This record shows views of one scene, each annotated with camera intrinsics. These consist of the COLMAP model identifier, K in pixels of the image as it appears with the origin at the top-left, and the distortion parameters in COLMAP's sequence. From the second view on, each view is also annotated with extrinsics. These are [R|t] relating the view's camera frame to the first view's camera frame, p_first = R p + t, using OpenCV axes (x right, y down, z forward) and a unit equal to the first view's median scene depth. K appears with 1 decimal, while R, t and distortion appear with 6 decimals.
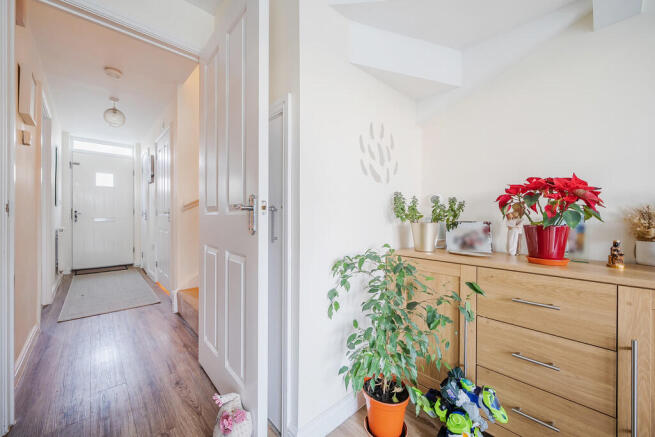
lens RADIAL K [[257.9, 0, 326.6], [0, 257.9, 216.5], [0, 0, 1]] dist [0.001055, 0.000046]
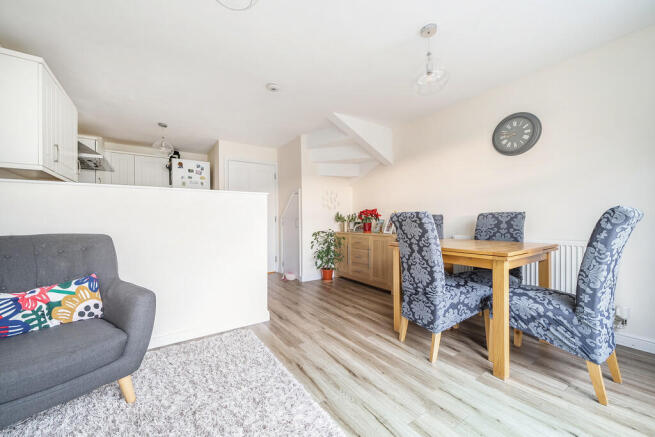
lens RADIAL K [[257.9, 0, 327.6], [0, 257.9, 218.8], [0, 0, 1]] dist [0.001055, 0.000046]
pose [[0.990082, -0.014179, -0.139777, 0.633110], [0.013776, 0.999898, -0.003849, -0.010586], [0.139817, 0.001885, 0.990176, -2.174817]]
